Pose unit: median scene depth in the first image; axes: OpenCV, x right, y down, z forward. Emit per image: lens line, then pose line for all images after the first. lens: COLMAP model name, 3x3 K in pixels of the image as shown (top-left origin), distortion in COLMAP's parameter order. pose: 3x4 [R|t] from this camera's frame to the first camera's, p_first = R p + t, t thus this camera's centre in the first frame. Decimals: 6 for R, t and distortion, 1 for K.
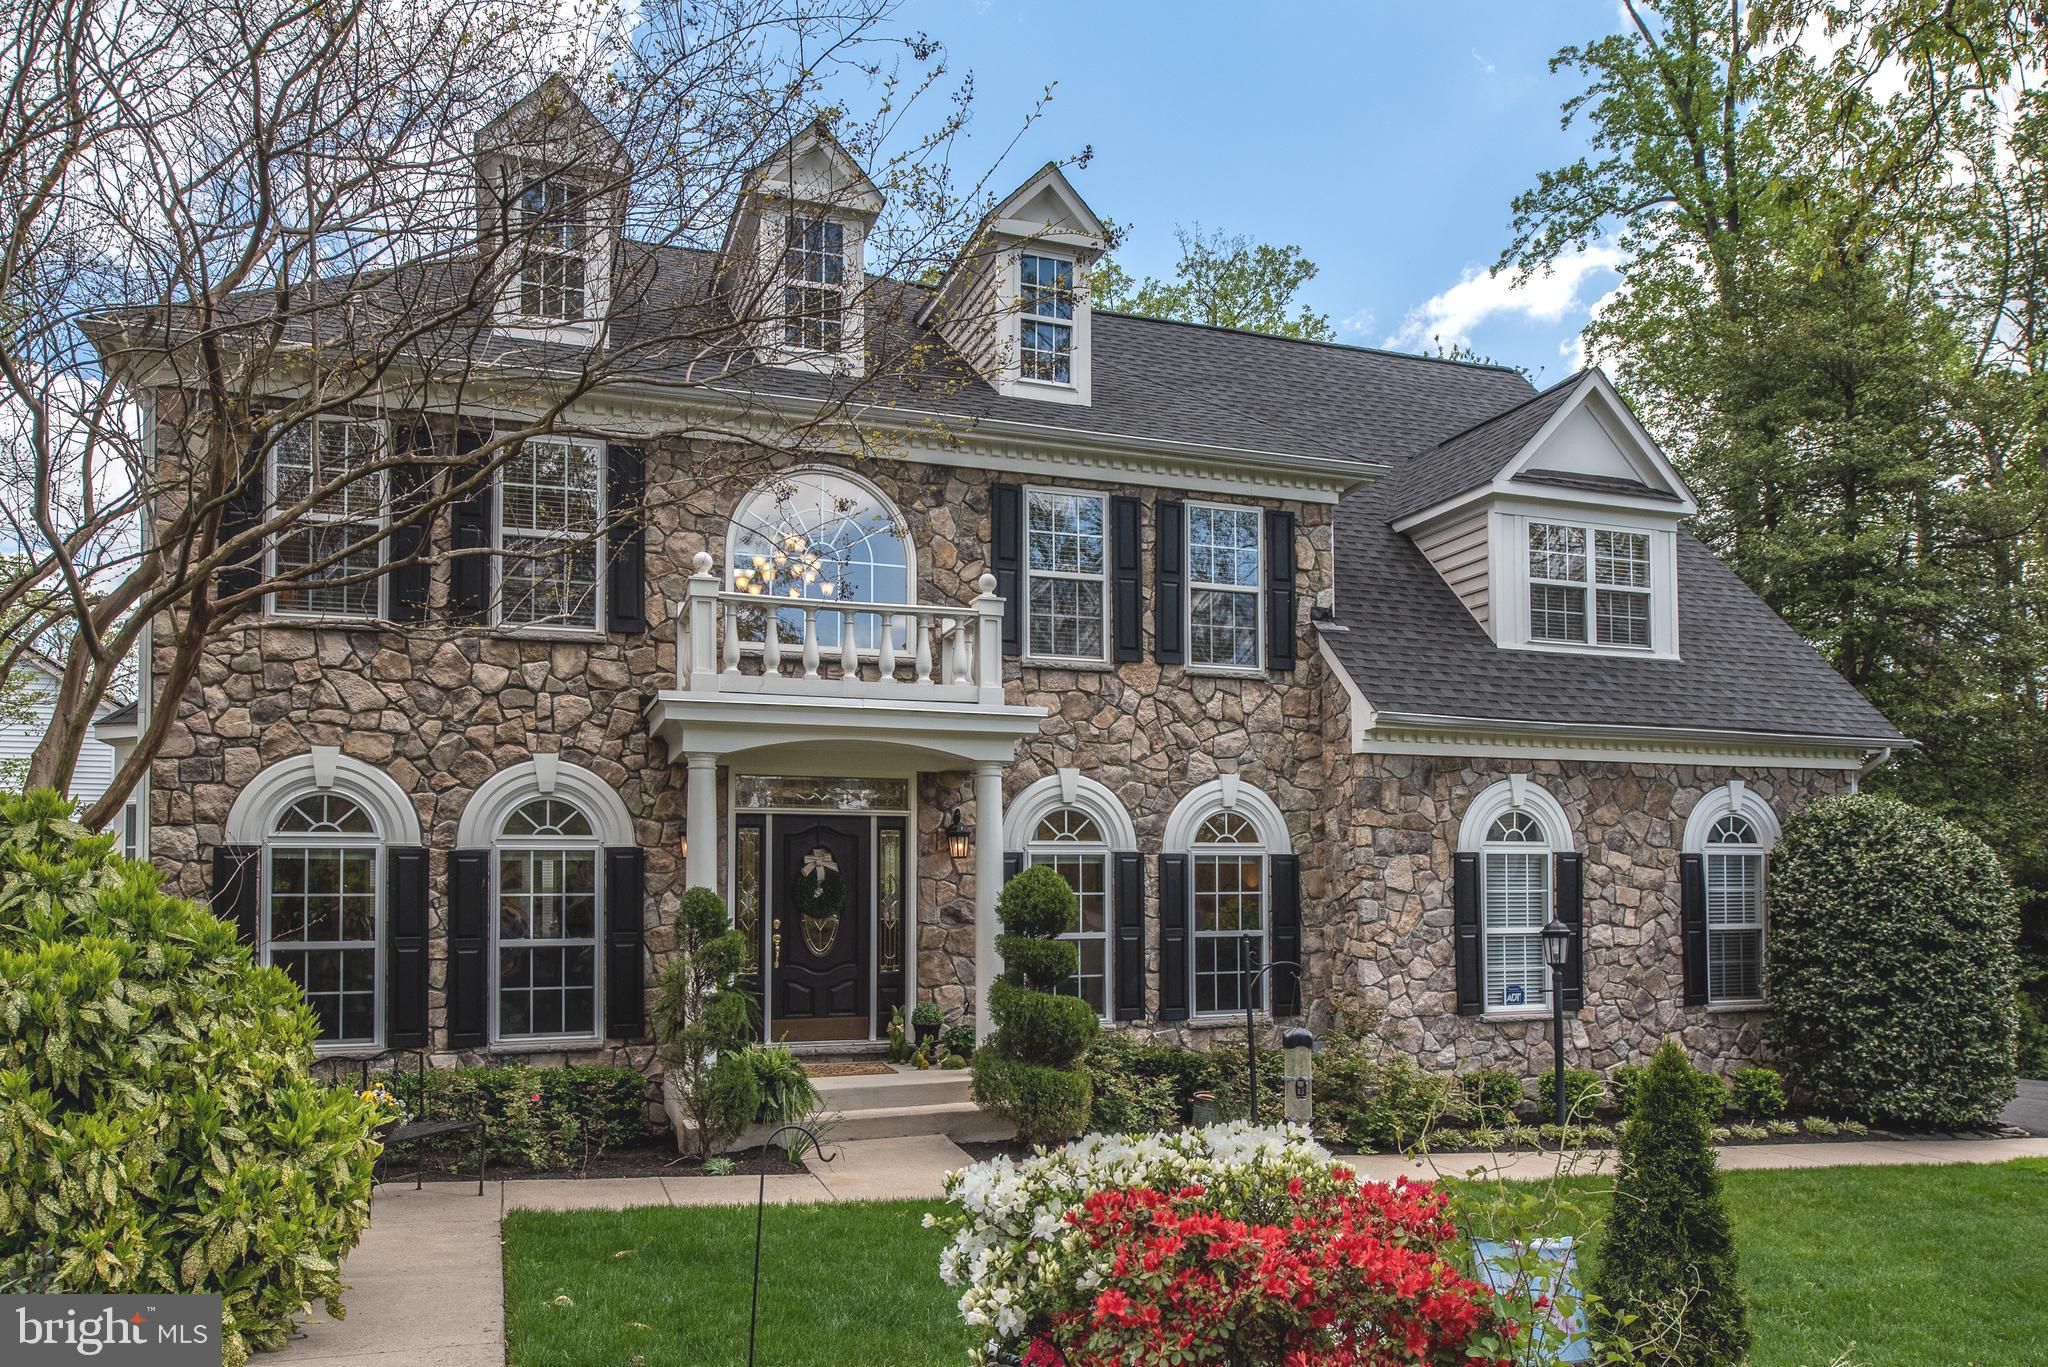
lens RADIAL K [[1415.9, 0, 1027.8], [0, 1415.9, 828.7], [0, 0, 1]] dist [-0.009917, -0.010251]
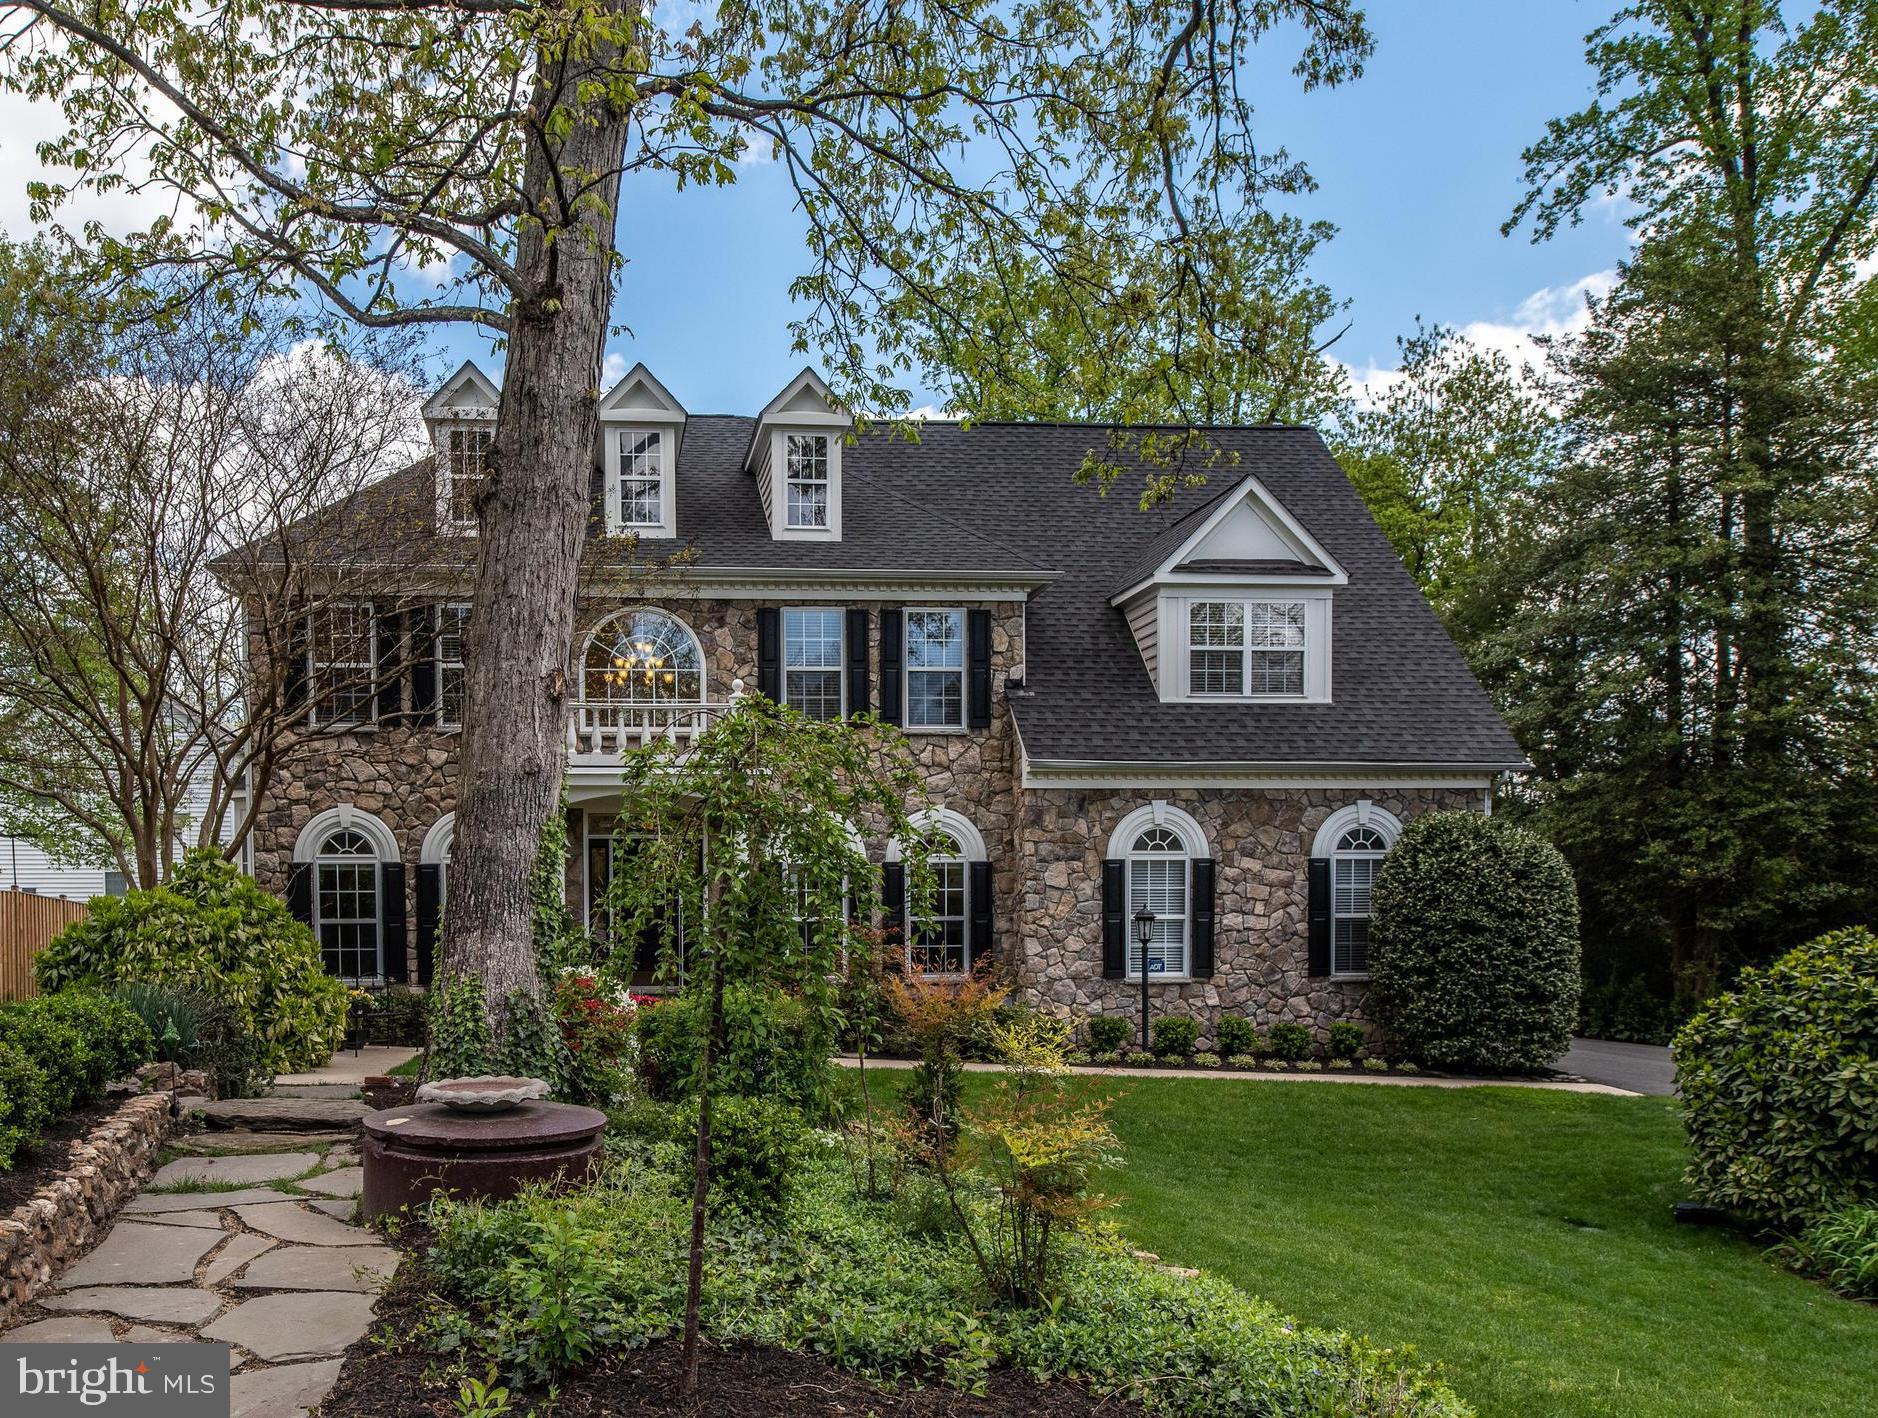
lens RADIAL K [[1498.7, 0, 688.7], [0, 1498.7, 924.4], [0, 0, 1]] dist [-0.017567, 0.008062]
pose [[0.960884, 0.004656, -0.276911, 0.324555], [0.014035, 0.997755, 0.065476, -0.021077], [0.276594, -0.066801, 0.958662, -0.505531]]
